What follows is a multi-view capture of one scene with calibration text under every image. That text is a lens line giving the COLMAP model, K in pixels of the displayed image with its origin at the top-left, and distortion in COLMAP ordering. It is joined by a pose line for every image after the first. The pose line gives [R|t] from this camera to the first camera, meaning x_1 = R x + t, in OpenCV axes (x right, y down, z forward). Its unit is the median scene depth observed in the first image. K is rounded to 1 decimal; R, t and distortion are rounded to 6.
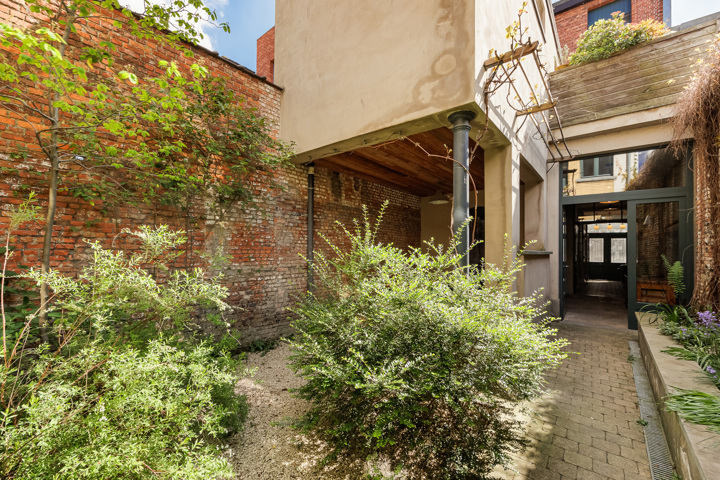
lens RADIAL K [[295.3, 0, 360.1], [0, 295.3, 245.4], [0, 0, 1]] dist [-0.001356, -0.000164]
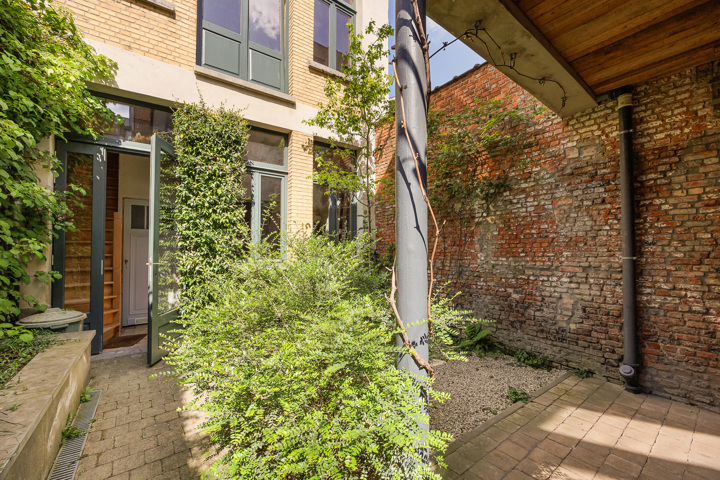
lens RADIAL K [[295.3, 0, 360.4], [0, 295.3, 241.3], [0, 0, 1]] dist [-0.001356, -0.000164]
pose [[-0.237383, -0.041070, -0.970548, 0.588295], [0.021848, 0.998627, -0.047602, 0.039874], [0.971171, -0.032504, -0.236159, 0.738369]]
